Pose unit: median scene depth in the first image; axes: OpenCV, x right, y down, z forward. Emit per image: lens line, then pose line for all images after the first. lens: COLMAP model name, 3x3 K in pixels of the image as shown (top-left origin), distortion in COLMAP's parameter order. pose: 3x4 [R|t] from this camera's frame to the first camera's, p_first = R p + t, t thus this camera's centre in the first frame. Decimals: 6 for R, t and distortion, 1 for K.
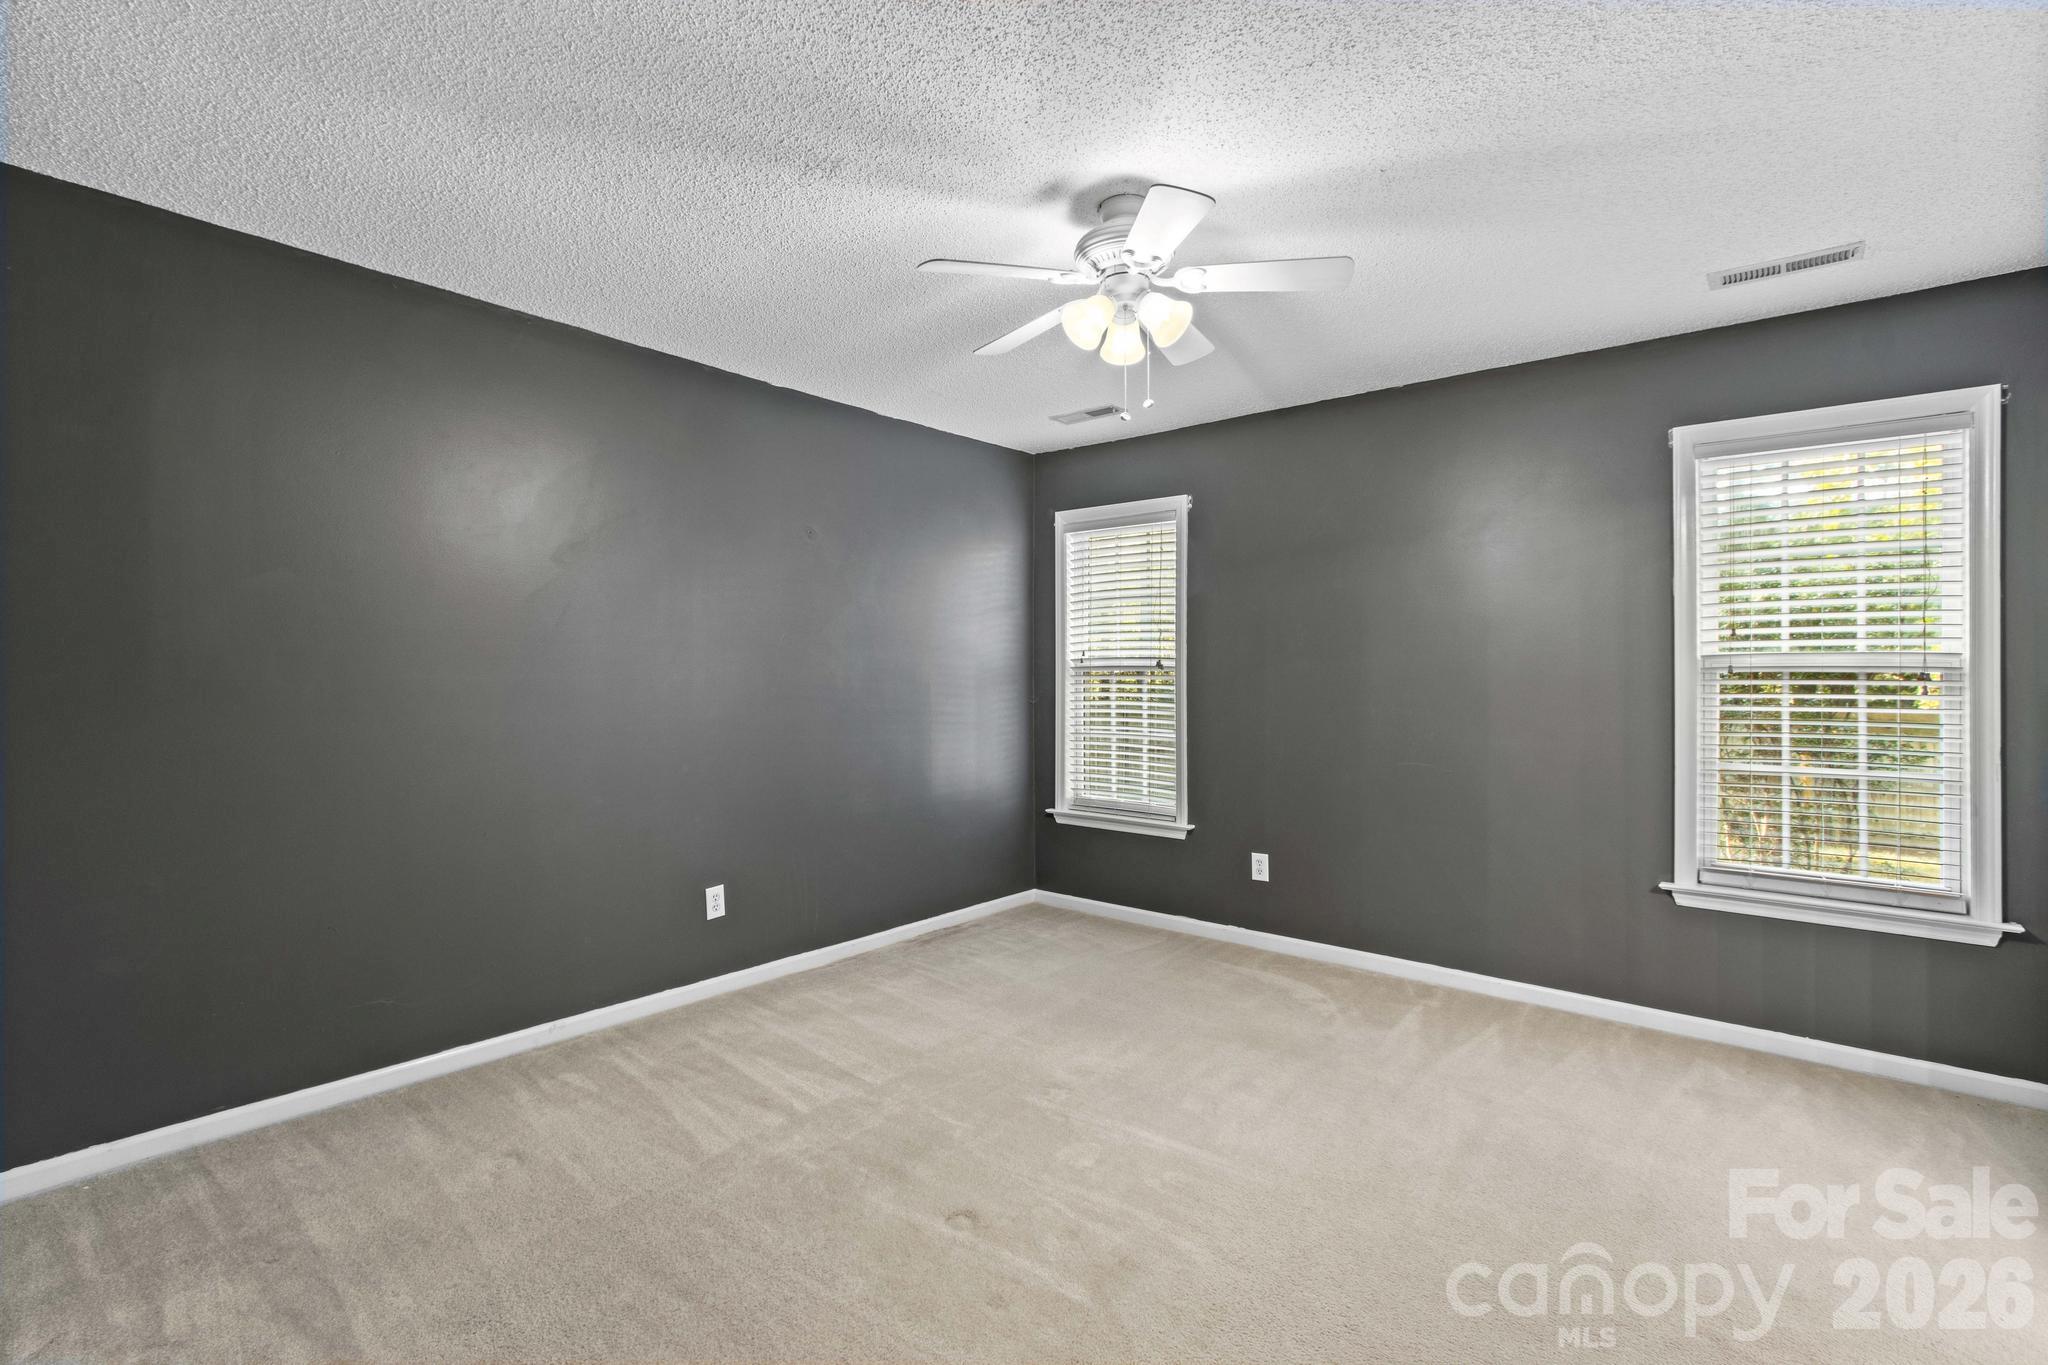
lens RADIAL K [[972.1, 0, 999.4], [0, 972.1, 666.5], [0, 0, 1]] dist [-0.000289, -0.000231]
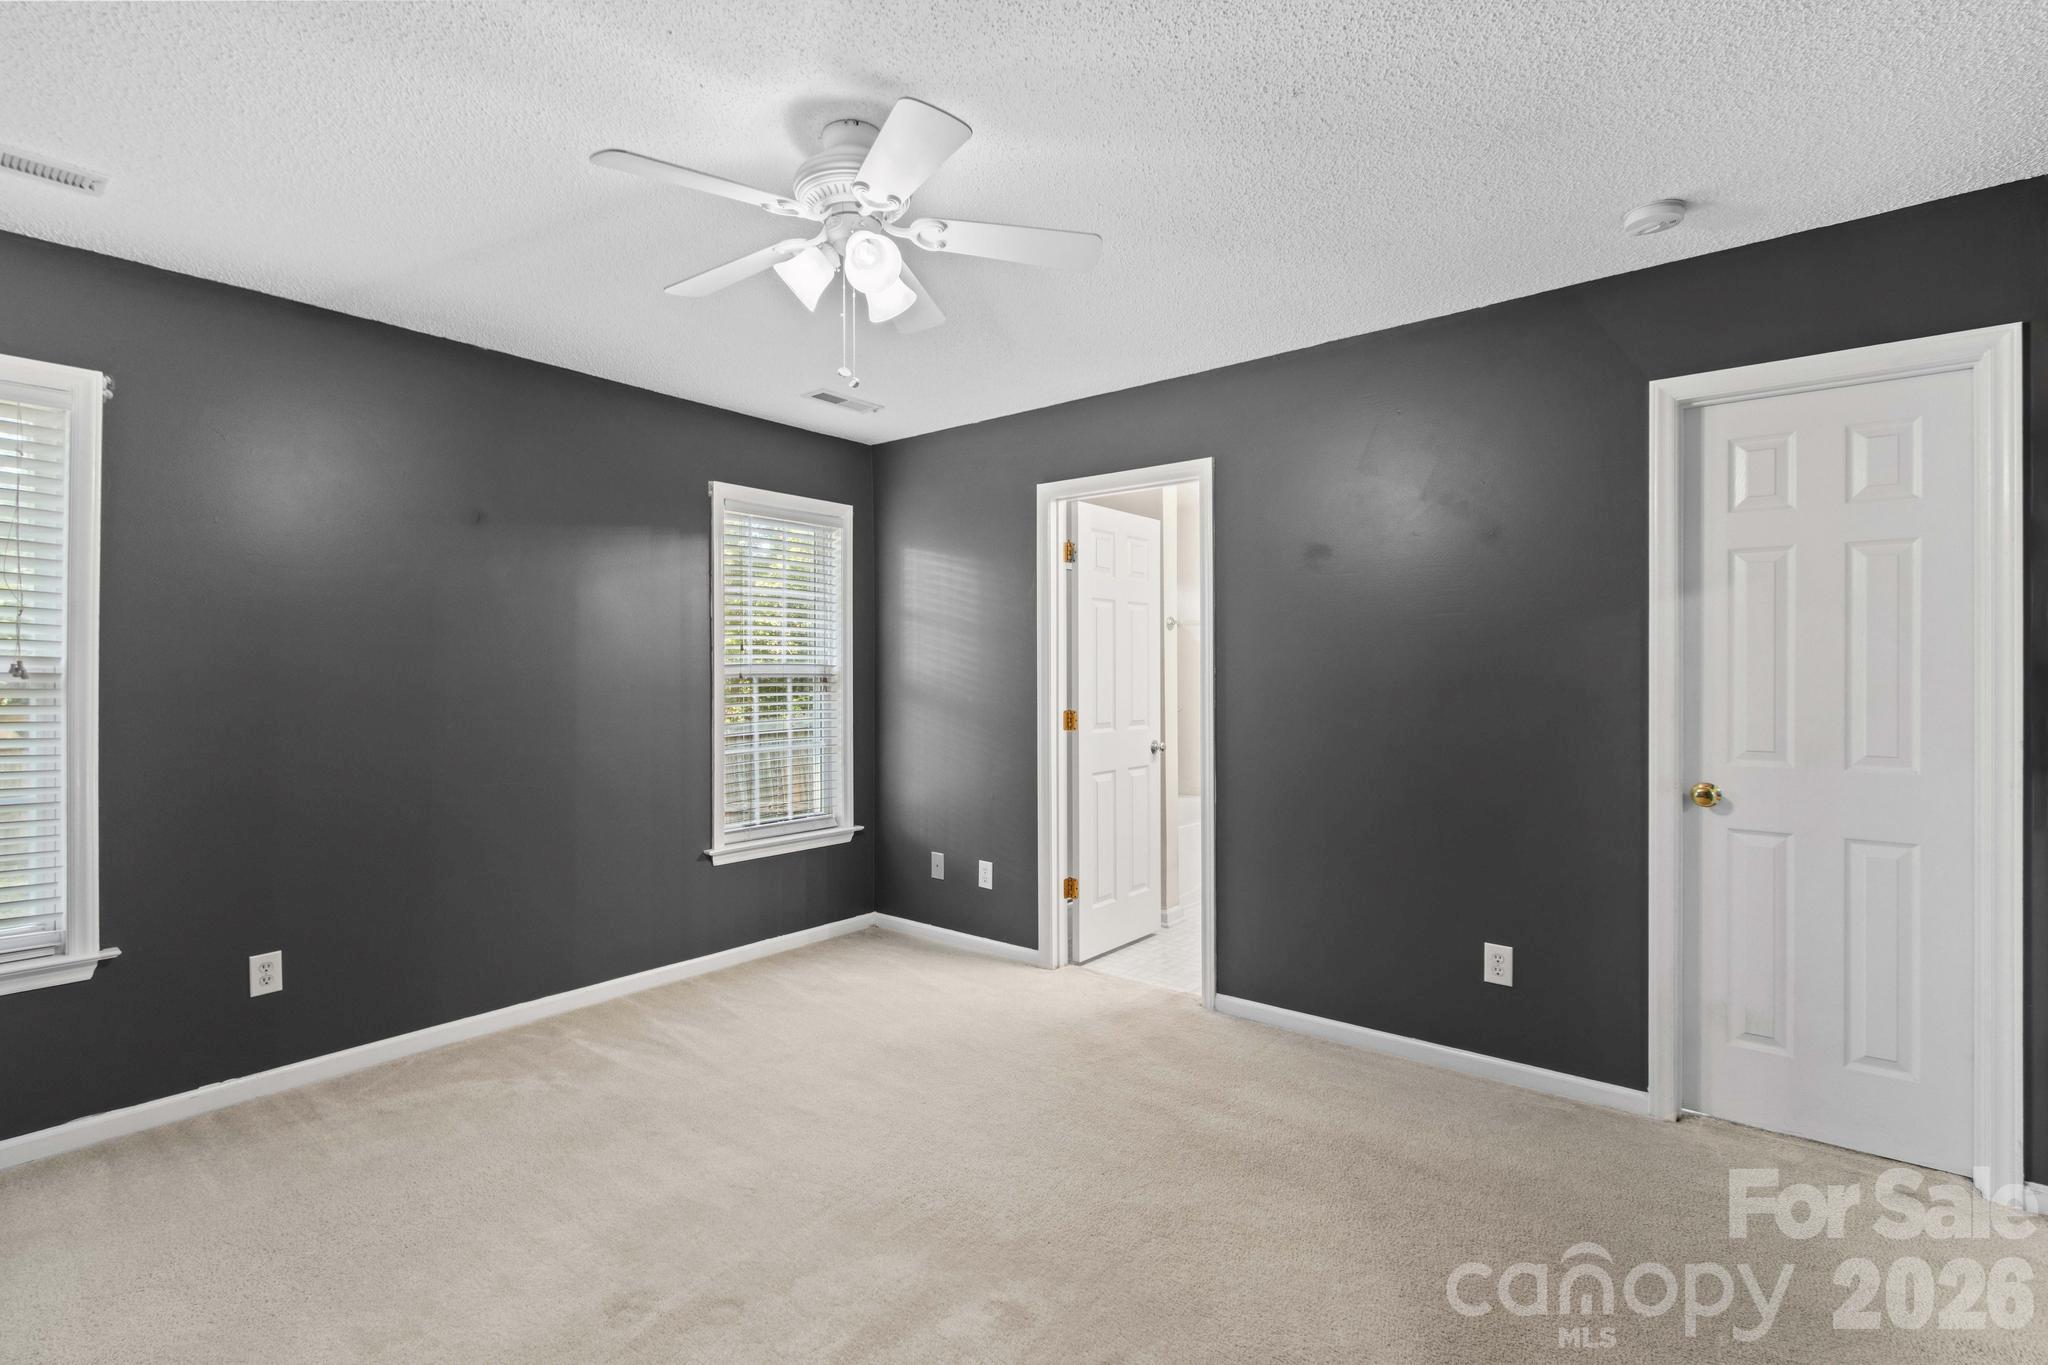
lens RADIAL K [[940.3, 0, 1023.2], [0, 940.3, 676.7], [0, 0, 1]] dist [-0.000239, -0.000271]
pose [[-0.039286, -0.004020, 0.999220, -0.515720], [-0.000938, 0.999992, 0.003986, -0.001501], [-0.999228, -0.000781, -0.039289, 0.654432]]
